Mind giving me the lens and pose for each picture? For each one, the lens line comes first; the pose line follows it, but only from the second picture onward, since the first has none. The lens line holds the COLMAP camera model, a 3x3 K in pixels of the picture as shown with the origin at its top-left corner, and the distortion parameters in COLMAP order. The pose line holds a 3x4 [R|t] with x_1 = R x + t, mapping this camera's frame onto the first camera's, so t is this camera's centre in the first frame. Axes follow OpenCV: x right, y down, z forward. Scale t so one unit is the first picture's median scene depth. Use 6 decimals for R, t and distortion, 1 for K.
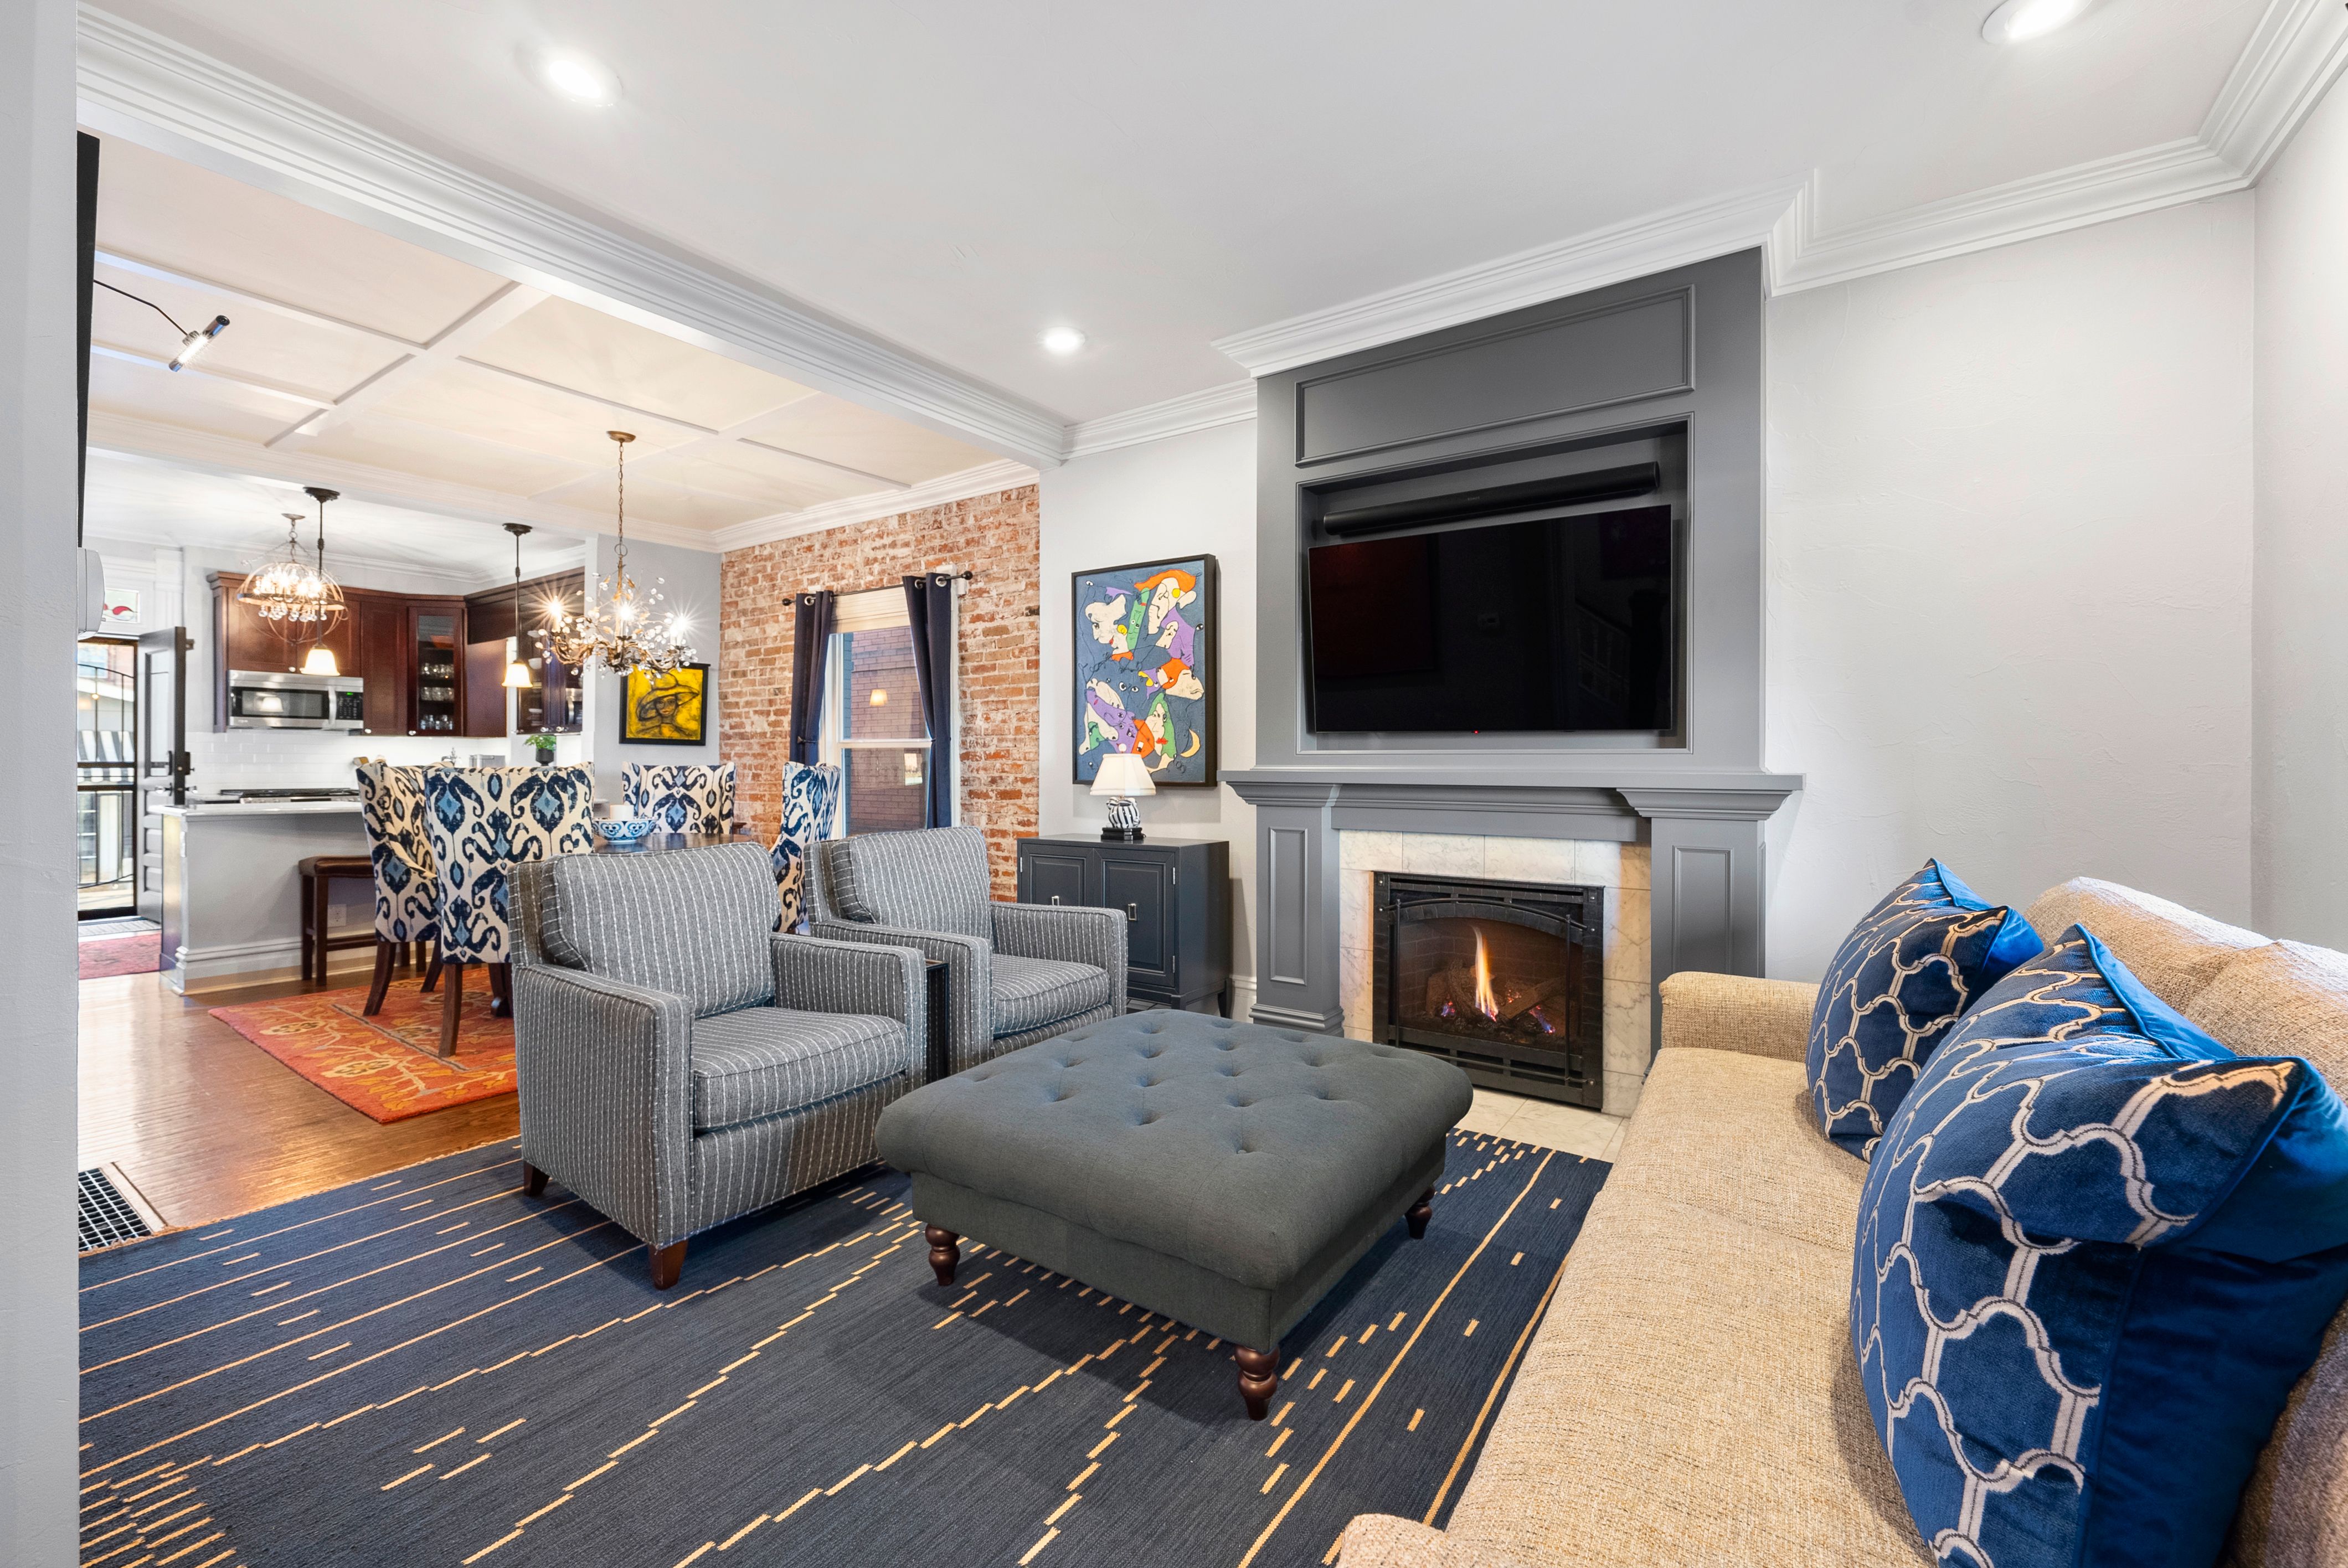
lens RADIAL K [[958.3, 0, 1176.3], [0, 958.3, 776.0], [0, 0, 1]] dist [0.003406, -0.001654]
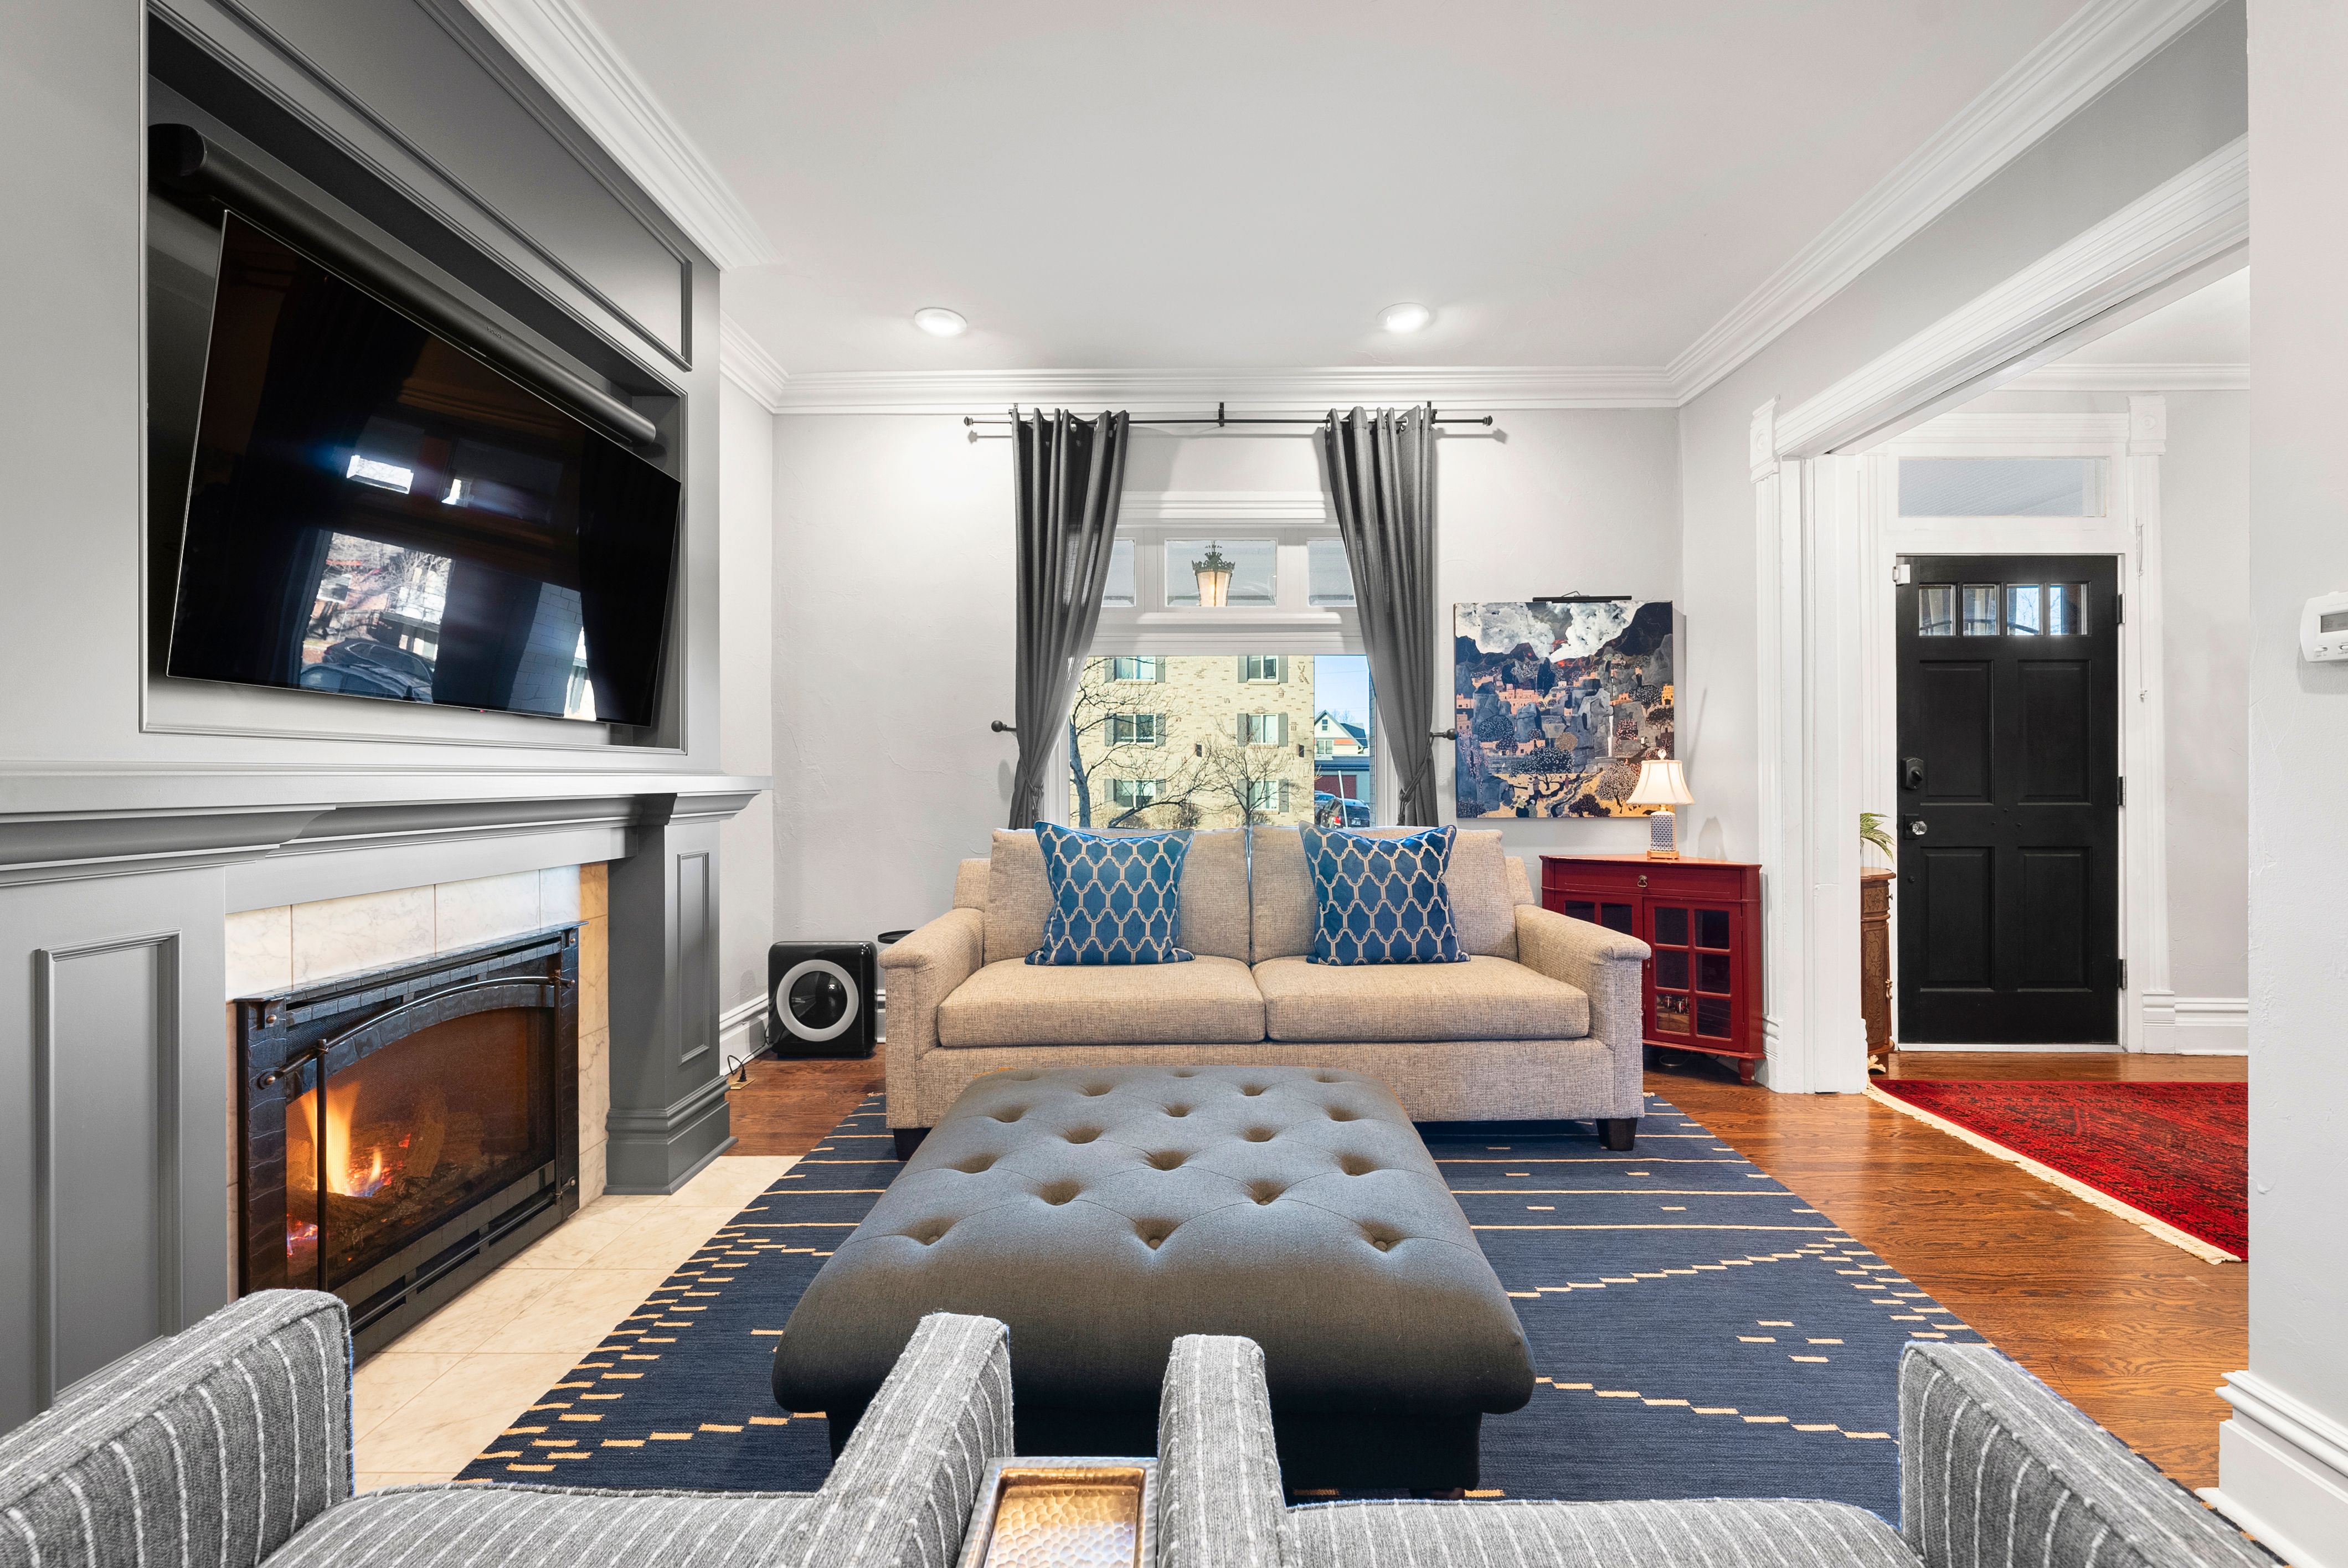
lens RADIAL K [[919.7, 0, 1198.3], [0, 919.7, 771.1], [0, 0, 1]] dist [-0.003157, -0.000453]
pose [[-0.555248, 0.000091, 0.831685, -0.314279], [0.007396, 0.999961, 0.004829, -0.005116], [-0.831652, 0.008833, -0.555227, 0.690255]]
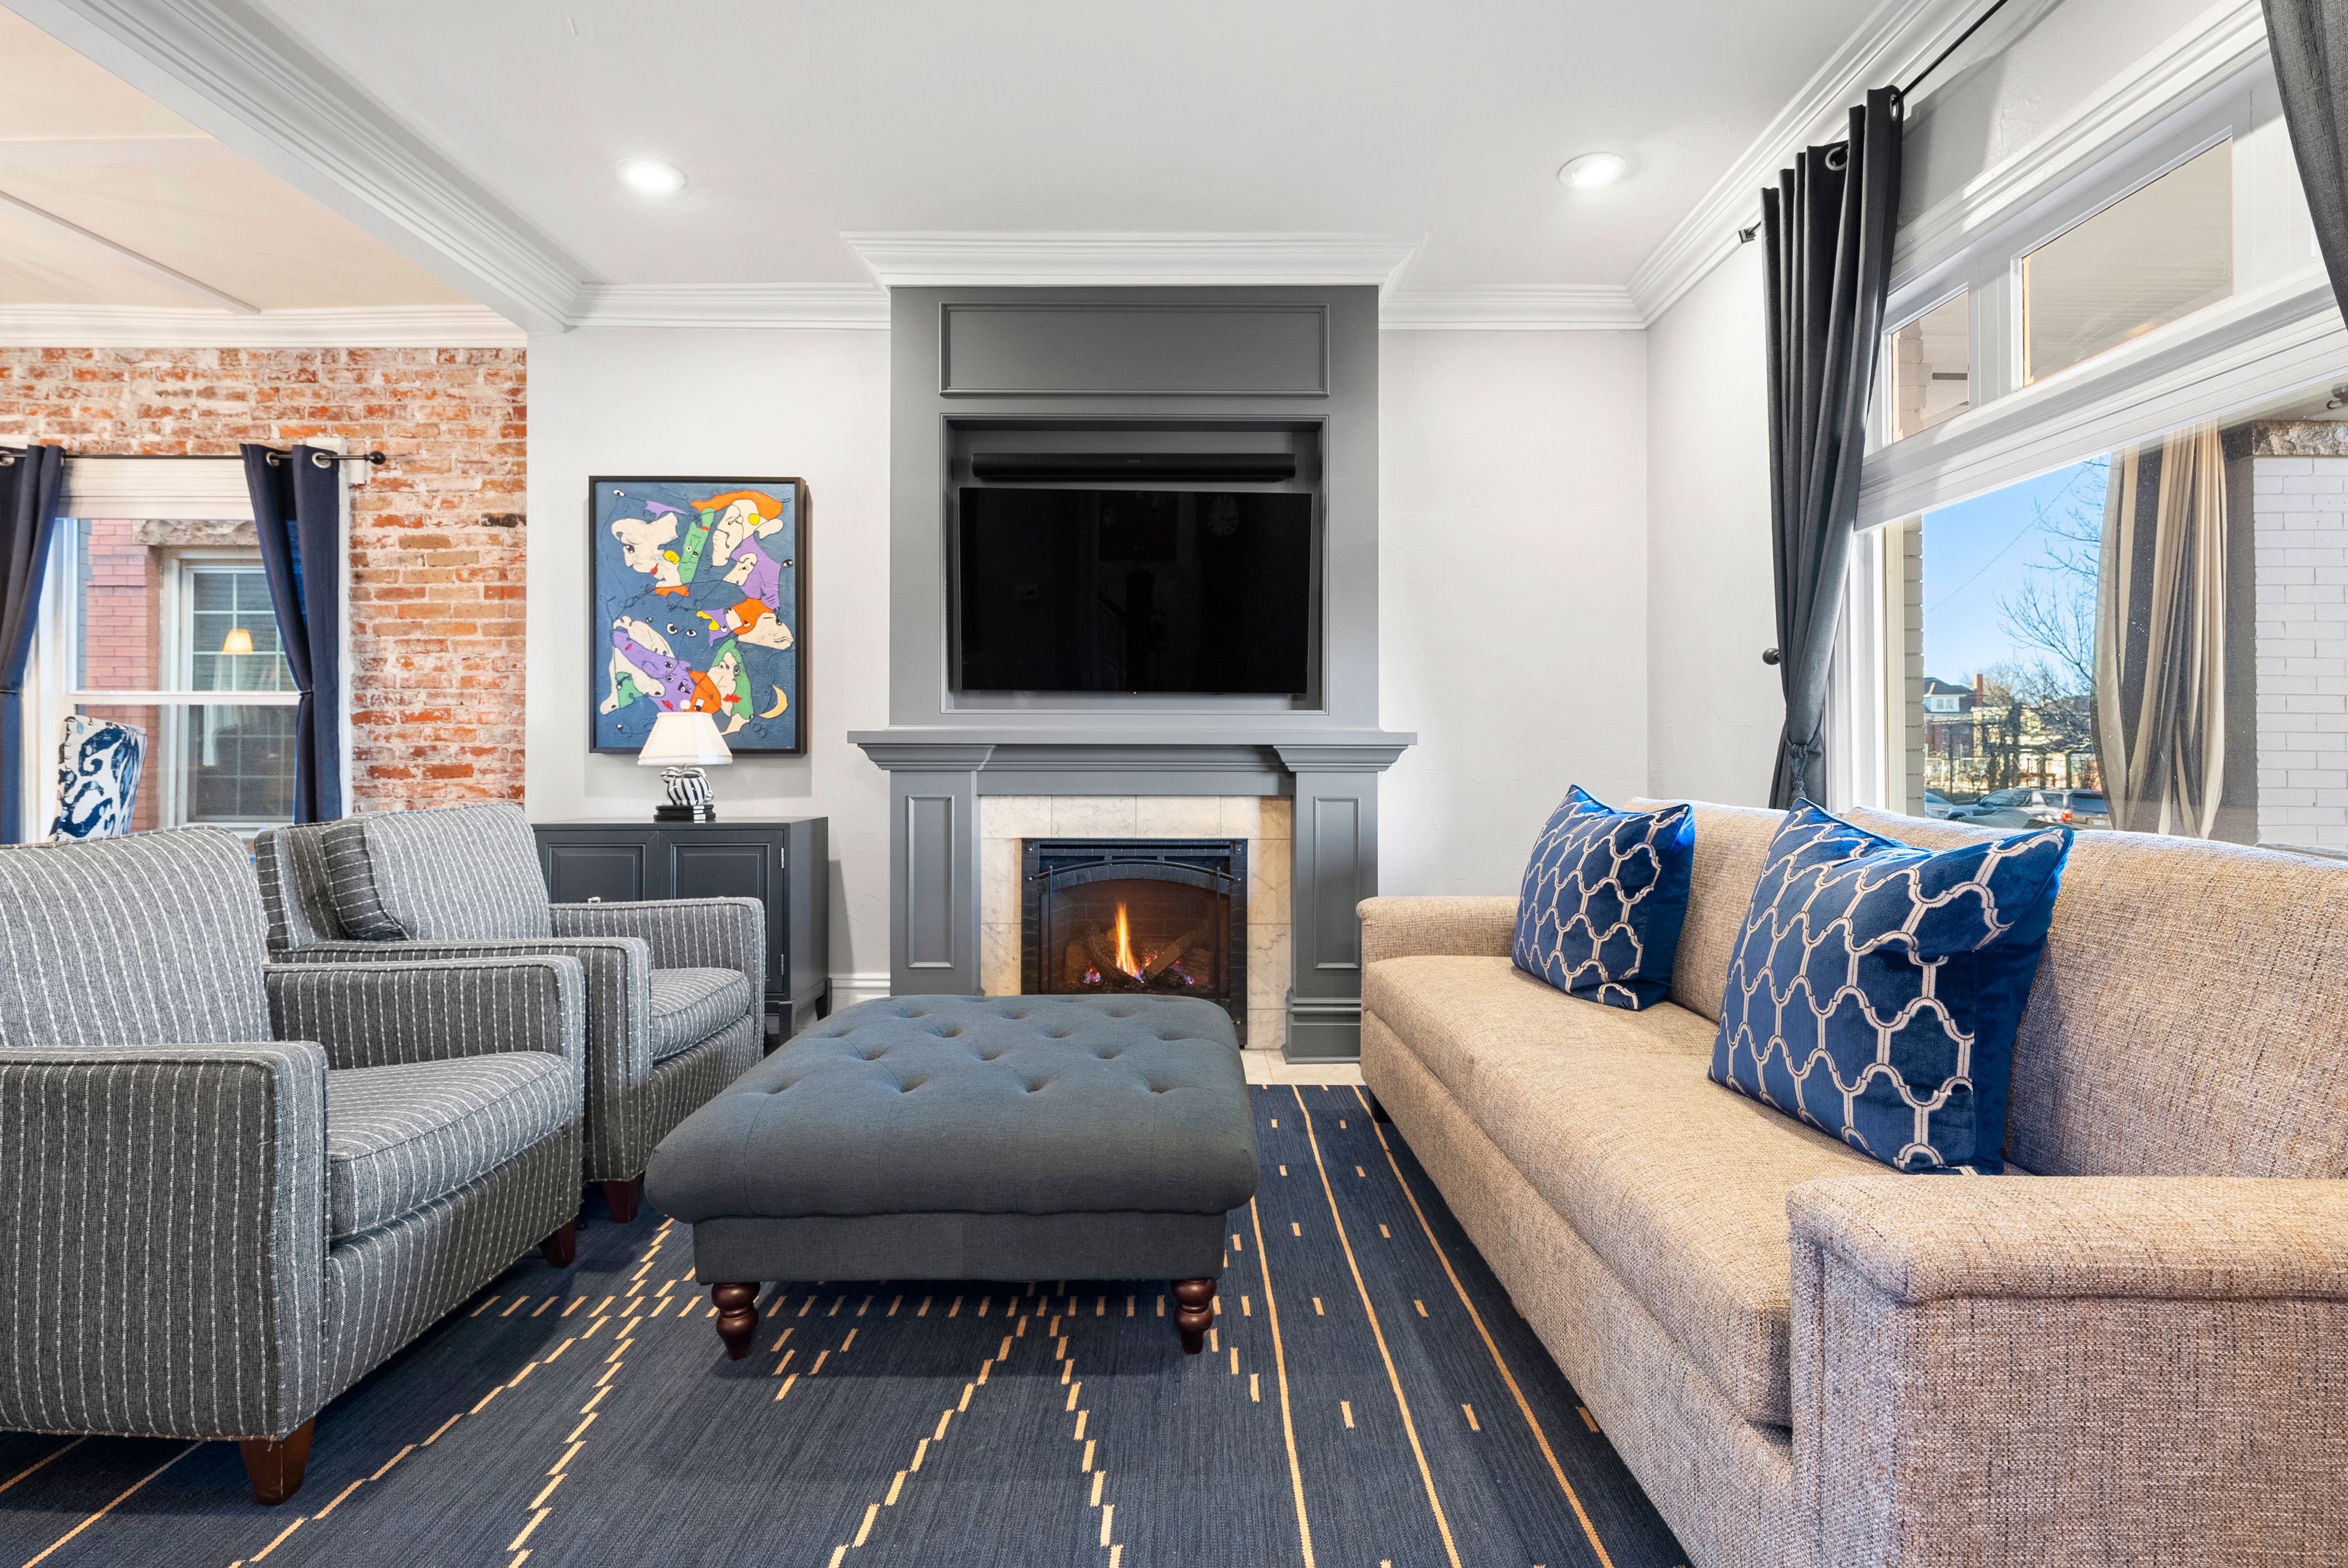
lens RADIAL K [[1069.1, 0, 1187.1], [0, 1069.1, 756.9], [0, 0, 1]] dist [0.002481, -0.000040]
pose [[0.827173, -0.002066, 0.561943, -0.198589], [0.007278, 0.999949, -0.007037, 0.021721], [-0.561900, 0.009911, 0.827146, 0.029405]]
